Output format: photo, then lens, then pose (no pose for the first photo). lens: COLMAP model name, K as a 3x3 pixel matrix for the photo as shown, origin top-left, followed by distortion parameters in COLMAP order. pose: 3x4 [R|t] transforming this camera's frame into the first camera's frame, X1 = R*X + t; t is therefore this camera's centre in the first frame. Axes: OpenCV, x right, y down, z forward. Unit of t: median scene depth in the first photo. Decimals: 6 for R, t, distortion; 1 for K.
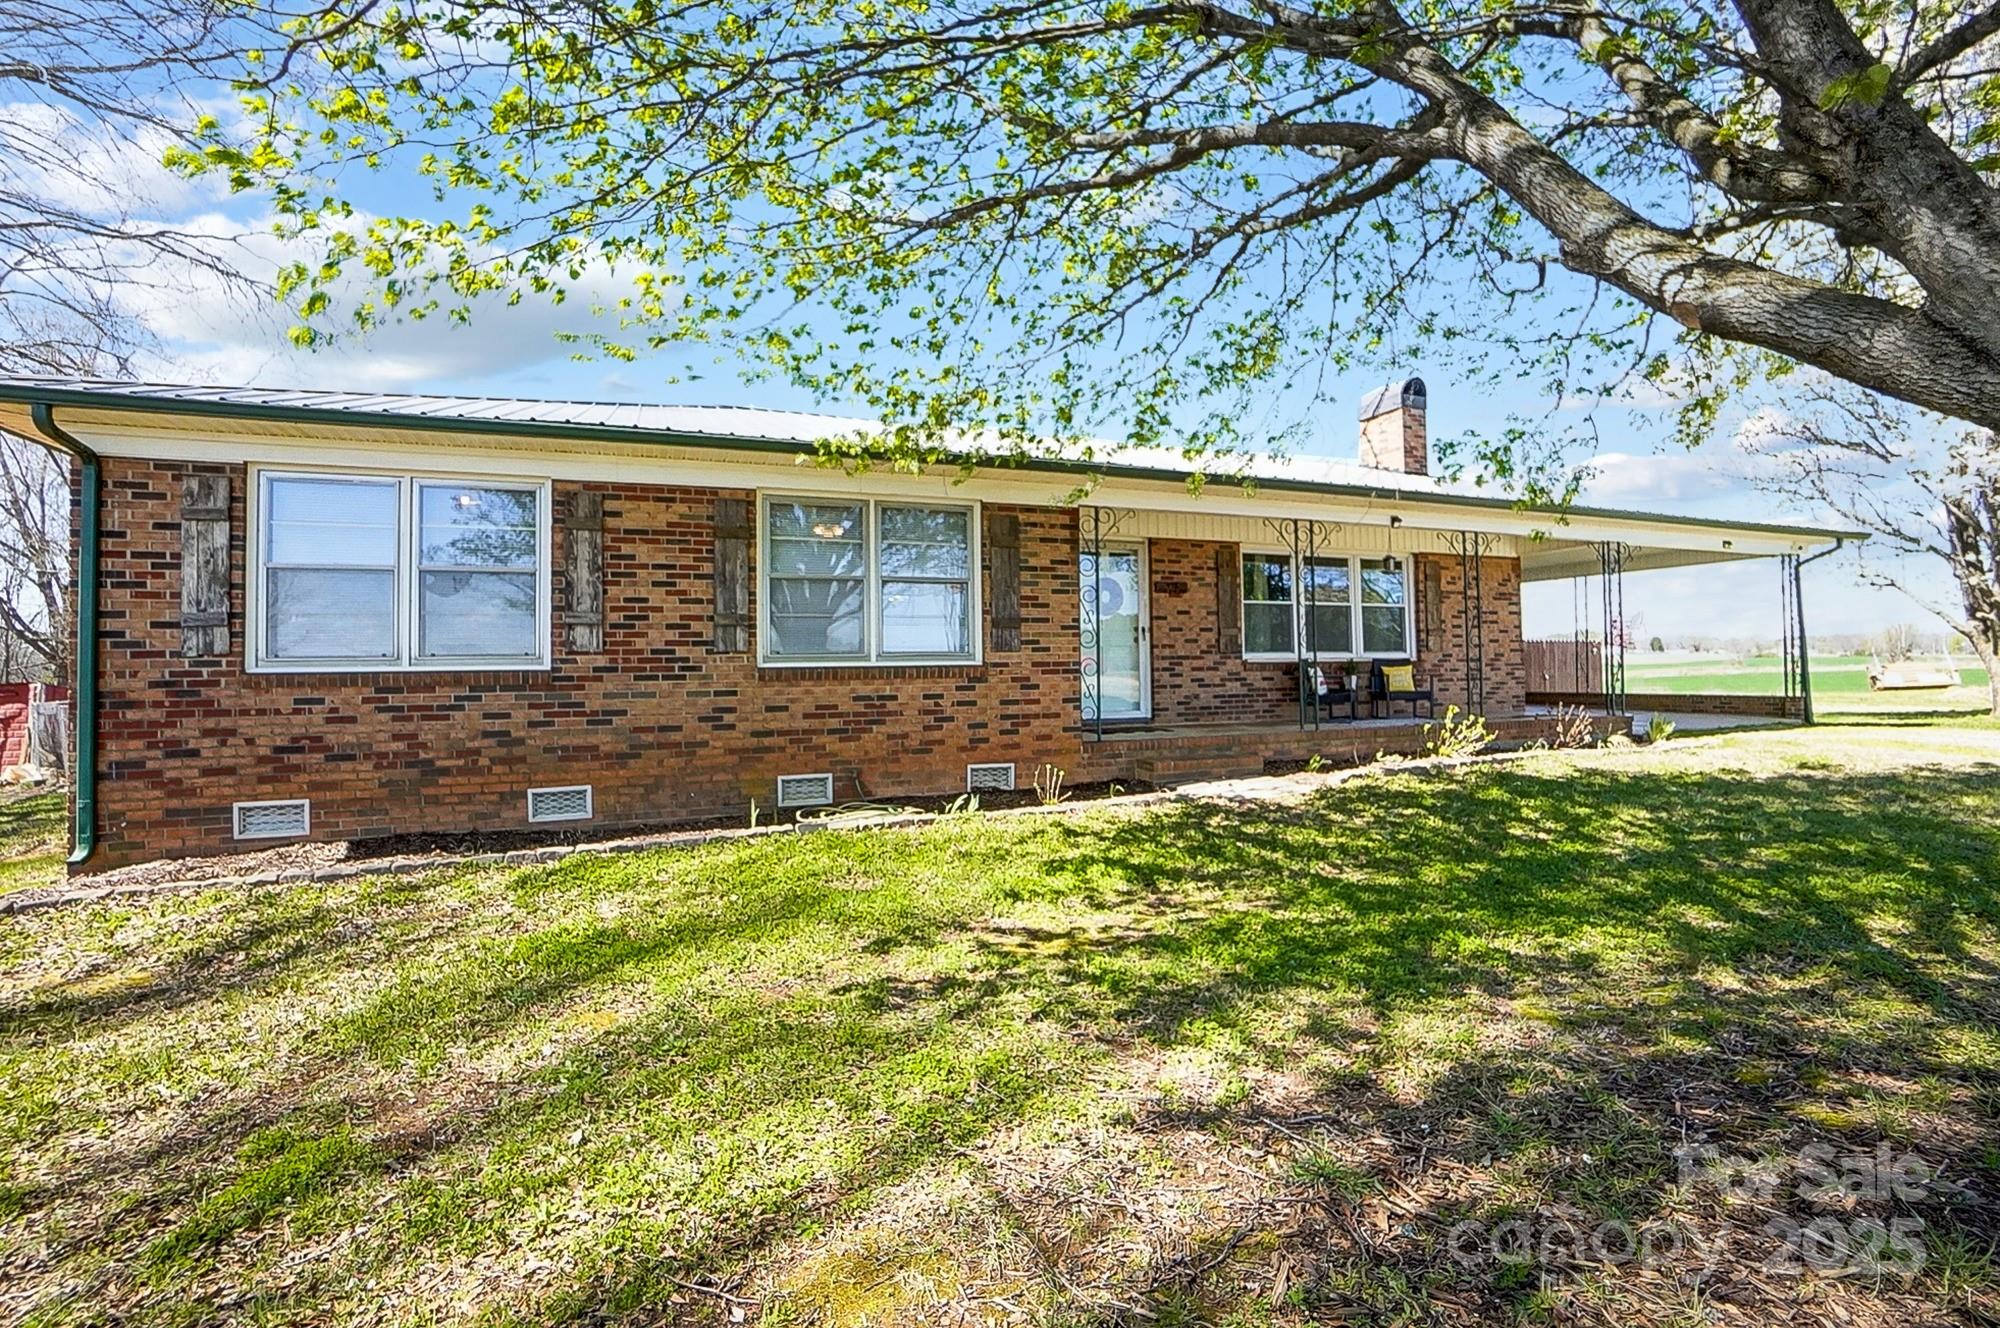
lens RADIAL K [[913.7, 0, 988.9], [0, 913.7, 643.9], [0, 0, 1]] dist [-0.062447, 0.021167]
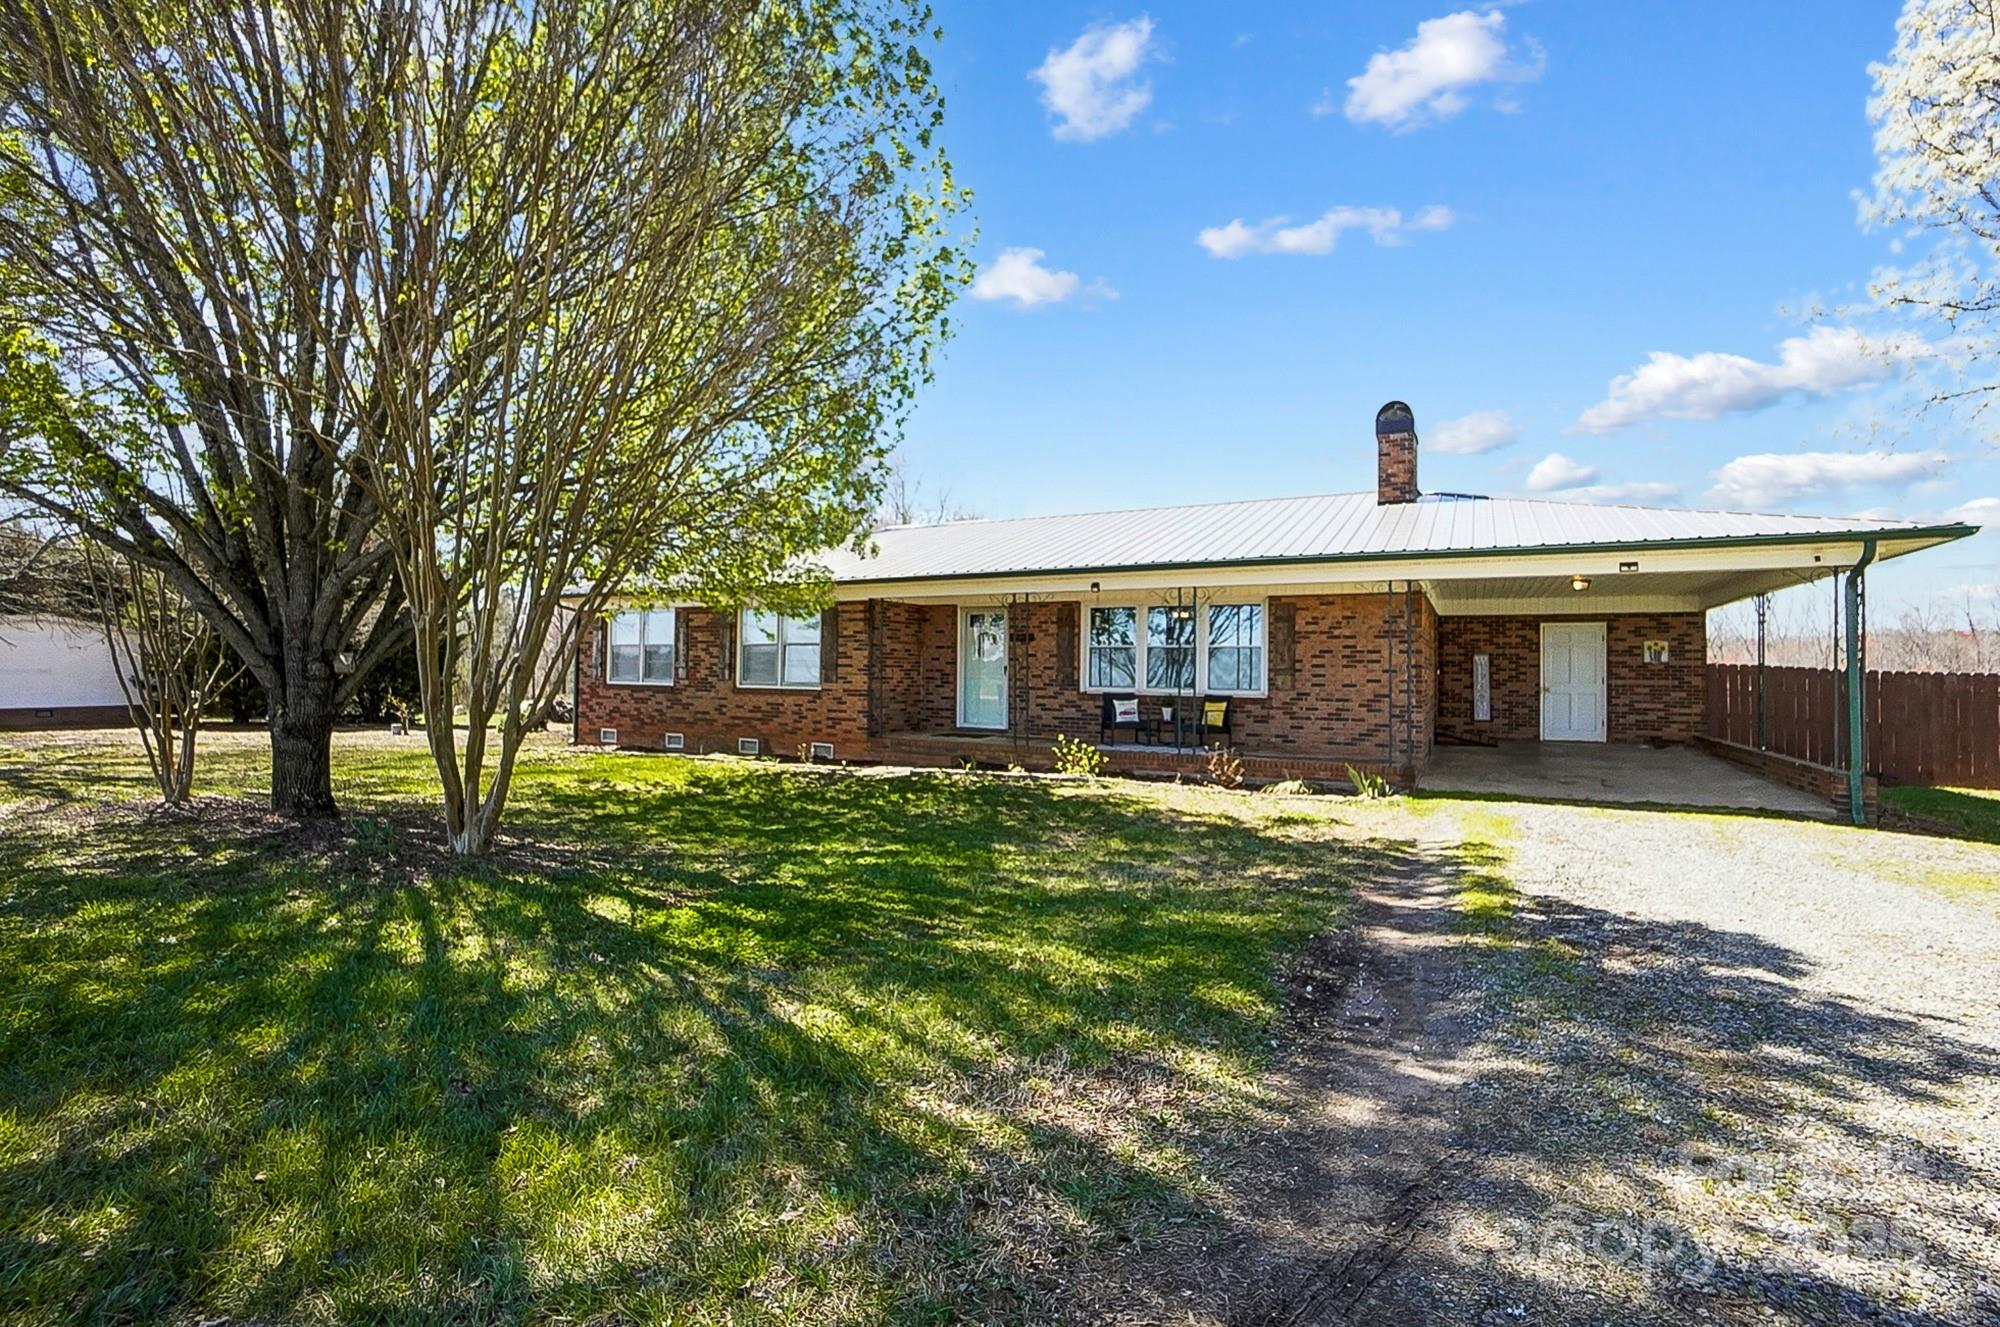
lens RADIAL K [[880.3, 0, 998.0], [0, 880.3, 654.3], [0, 0, 1]] dist [-0.064203, 0.020534]
pose [[0.638747, 0.008555, -0.769370, 1.799014], [0.002268, 0.999913, 0.013001, -0.080154], [0.769414, -0.010049, 0.638671, 0.158852]]
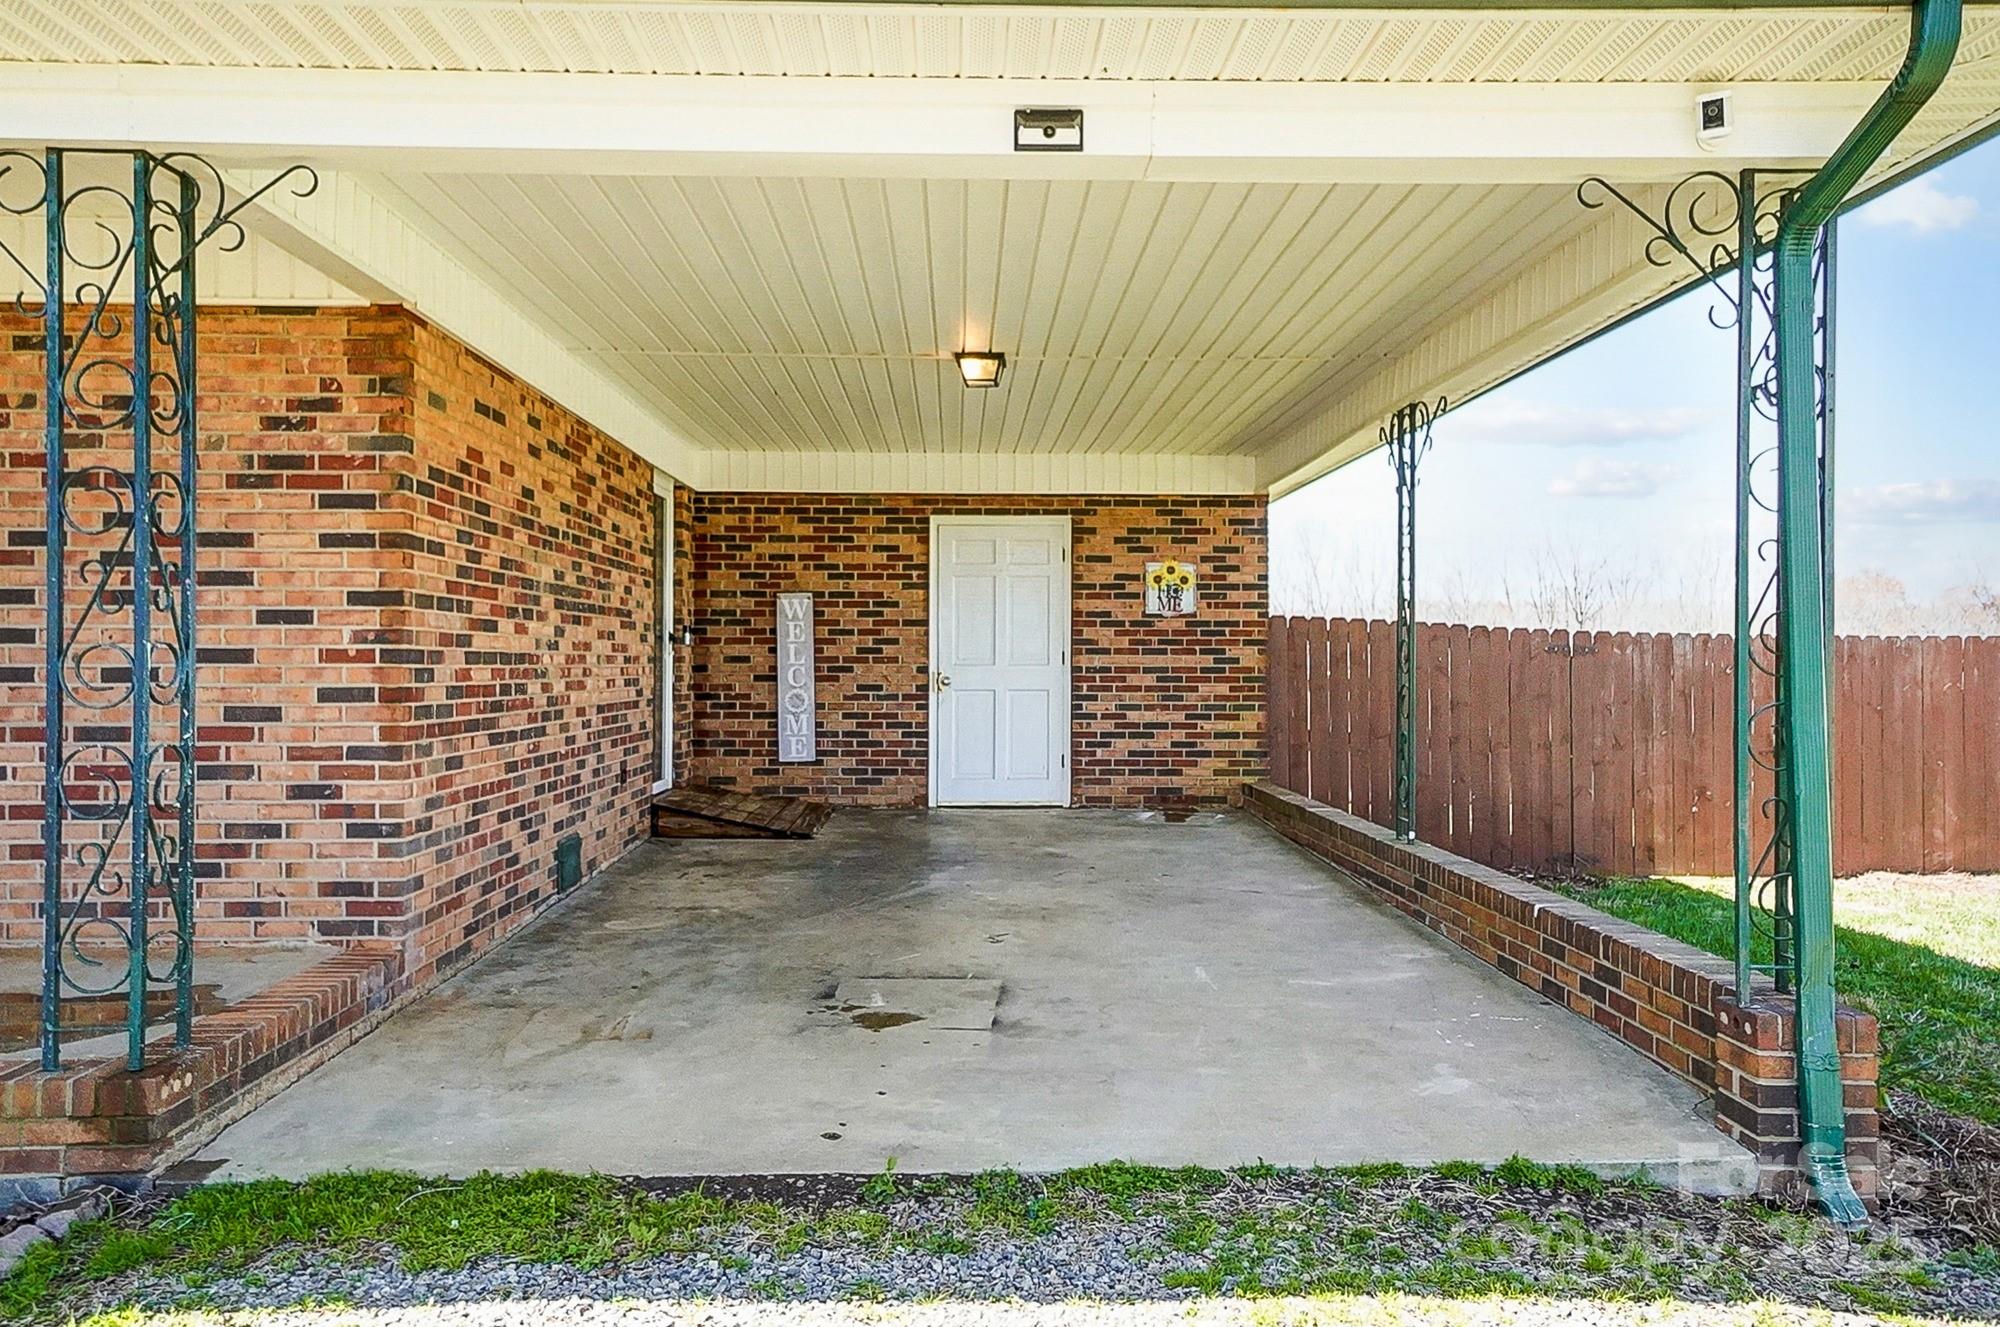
lens RADIAL K [[1477.5, 0, 1000.0], [0, 1477.5, 663.5], [0, 0, 1]] dist [-0.000201, 0.000749]
pose [[0.941443, 0.018759, -0.336651, 1.574666], [-0.007636, 0.999381, 0.034334, -0.029867], [0.337087, -0.029753, 0.941003, 1.214740]]
